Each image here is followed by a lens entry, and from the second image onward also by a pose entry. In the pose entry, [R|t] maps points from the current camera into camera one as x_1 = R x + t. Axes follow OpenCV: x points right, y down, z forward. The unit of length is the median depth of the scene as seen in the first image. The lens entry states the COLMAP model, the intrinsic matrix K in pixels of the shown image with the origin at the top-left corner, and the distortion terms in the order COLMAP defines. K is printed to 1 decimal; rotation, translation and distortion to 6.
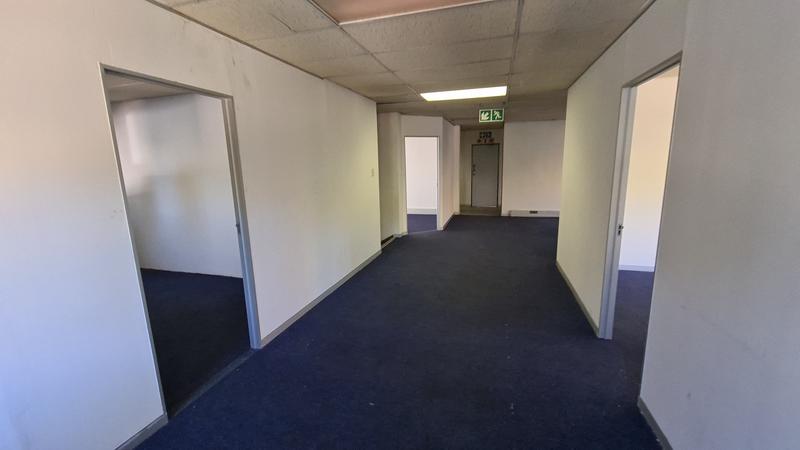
lens RADIAL K [[322.7, 0, 395.8], [0, 322.7, 223.3], [0, 0, 1]] dist [0.013709, -0.009224]
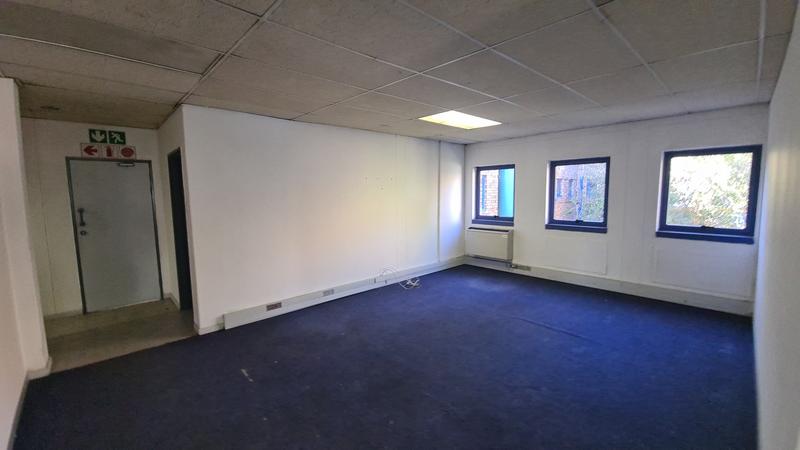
lens RADIAL K [[322.7, 0, 395.8], [0, 322.7, 223.3], [0, 0, 1]] dist [0.013709, -0.009224]
pose [[0.493658, -0.068986, 0.866916, 0.091816], [0.159188, 0.987174, -0.012092, -0.101016], [-0.854963, 0.143972, 0.498308, 0.494277]]
